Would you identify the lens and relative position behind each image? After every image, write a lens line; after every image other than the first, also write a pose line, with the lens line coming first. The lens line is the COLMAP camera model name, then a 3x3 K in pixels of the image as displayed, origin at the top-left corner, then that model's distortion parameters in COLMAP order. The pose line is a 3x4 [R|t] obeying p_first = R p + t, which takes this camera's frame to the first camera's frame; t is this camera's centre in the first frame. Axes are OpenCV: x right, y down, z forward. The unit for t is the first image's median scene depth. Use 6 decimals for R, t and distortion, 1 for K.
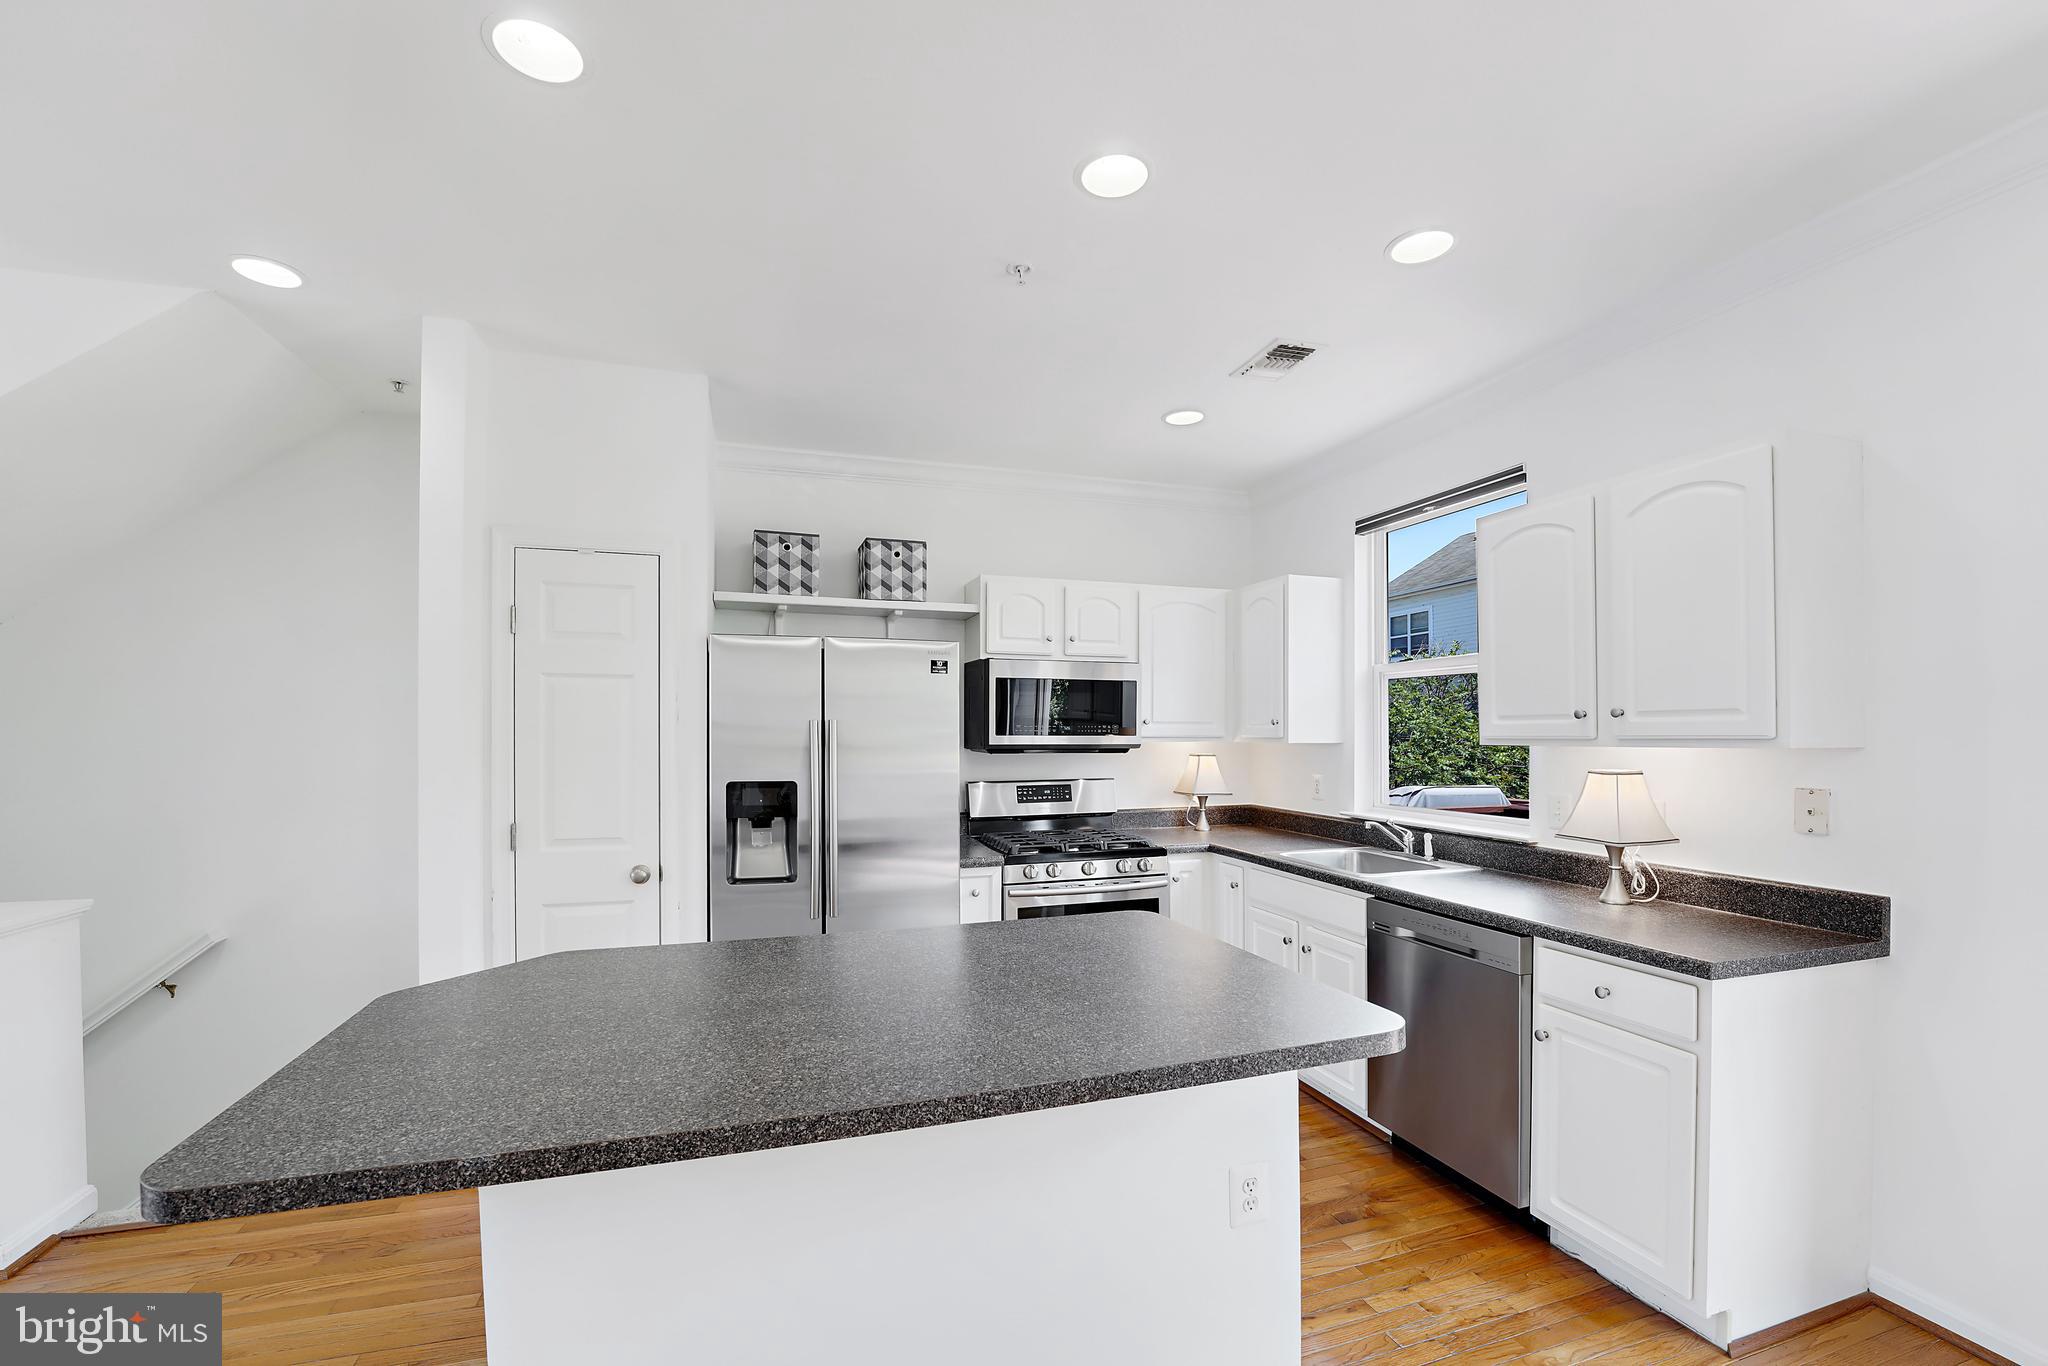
lens RADIAL K [[853.7, 0, 1006.2], [0, 853.7, 730.4], [0, 0, 1]] dist [-0.024280, 0.000274]
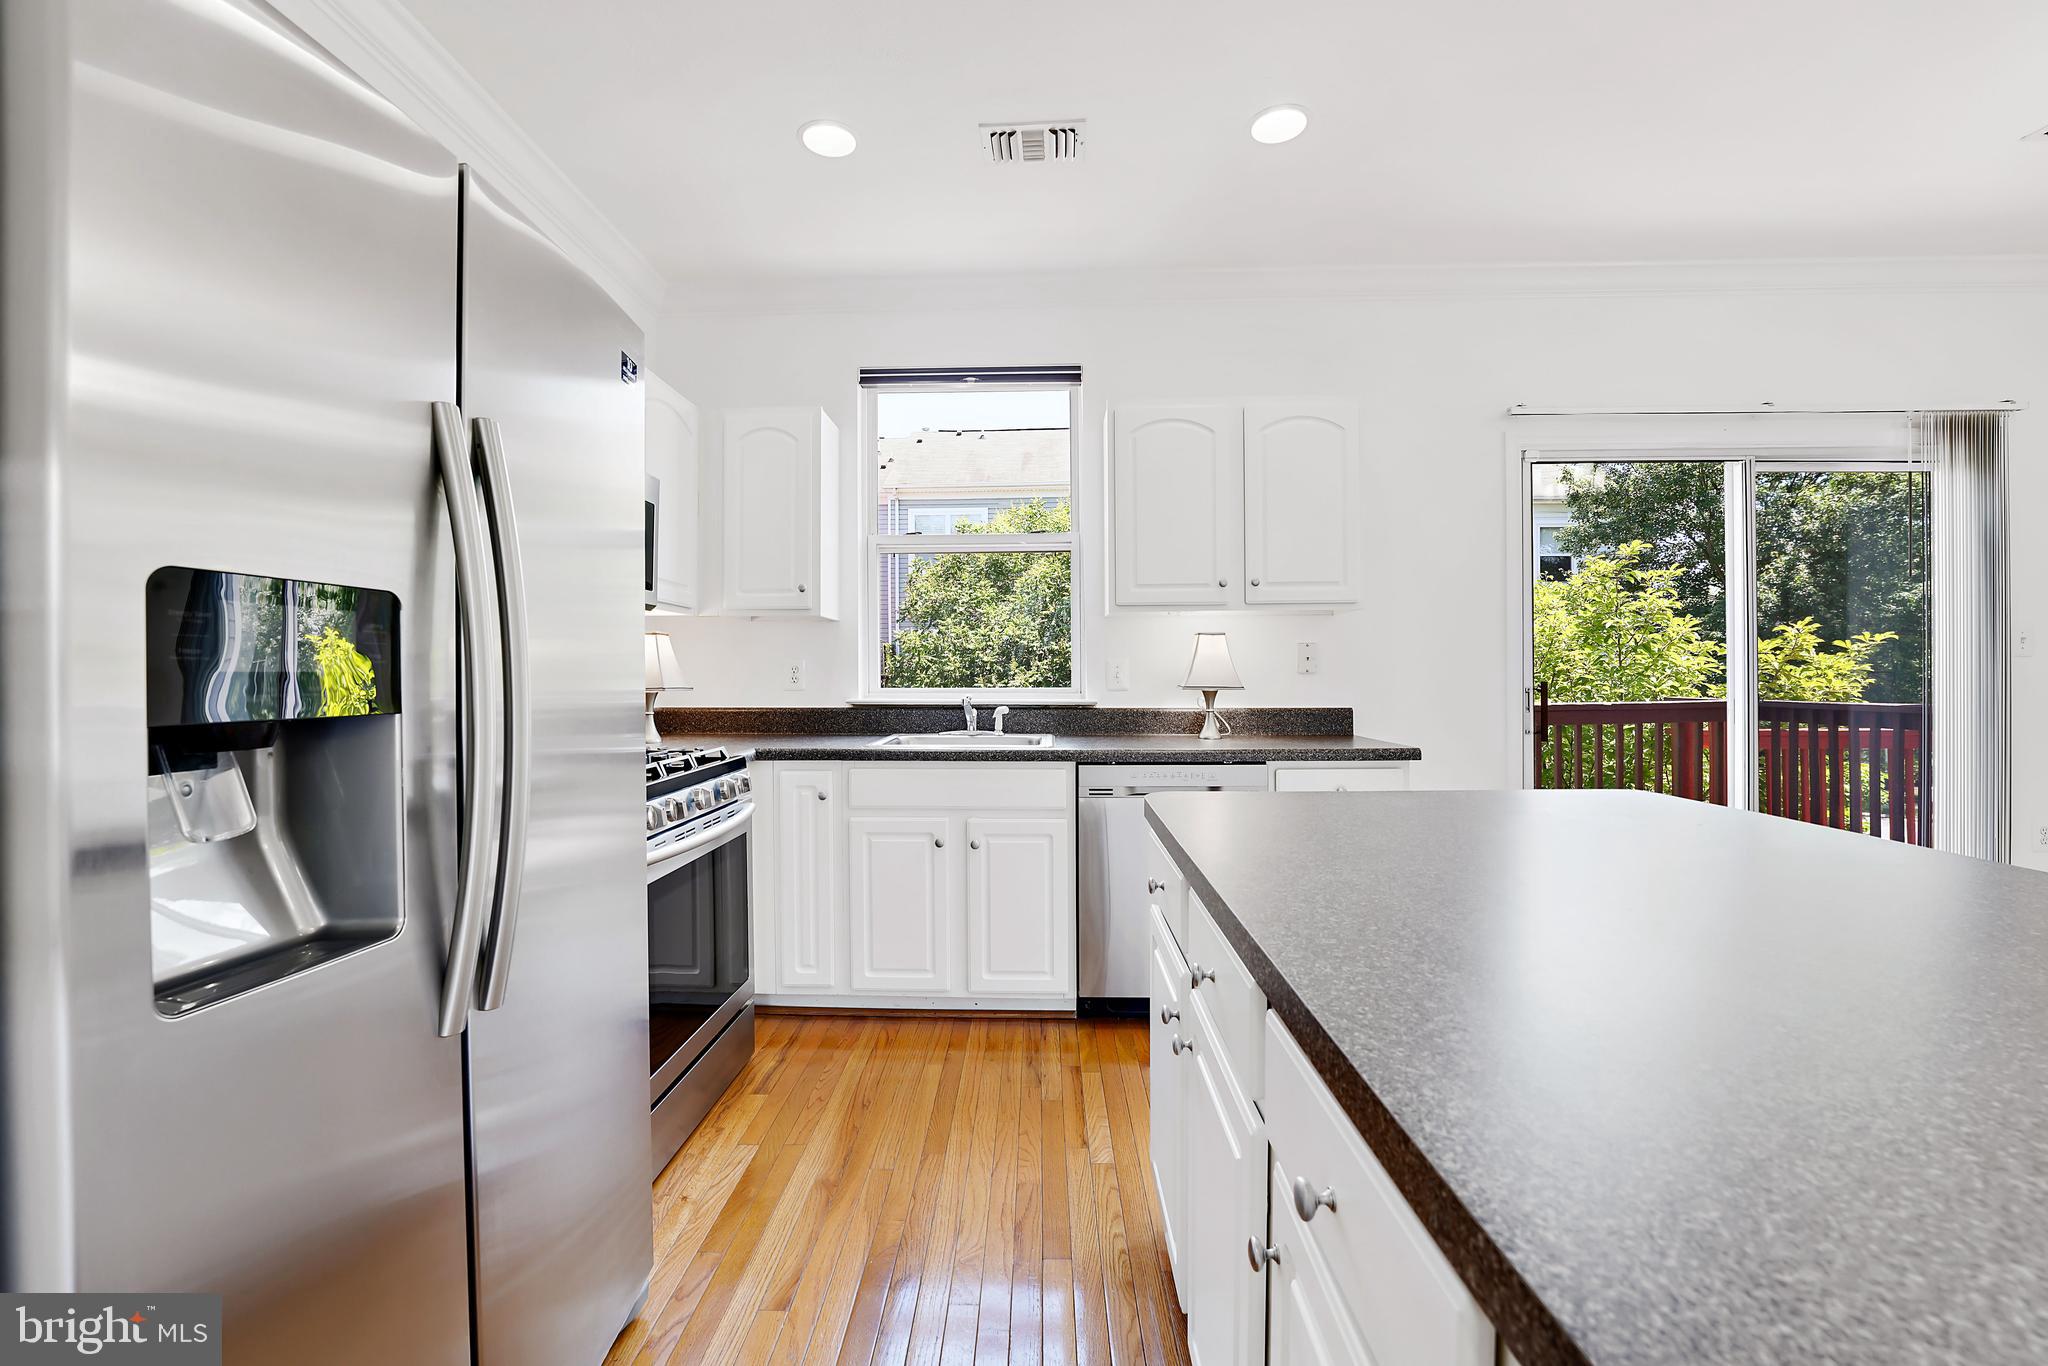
lens RADIAL K [[837.4, 0, 1024.0], [0, 837.4, 683.0], [0, 0, 1]] dist [-0.023654, 0.000170]
pose [[0.329205, -0.010583, 0.944199, -0.370295], [0.001885, 0.999943, 0.010551, 0.073836], [-0.944257, -0.001694, 0.329206, 0.583043]]
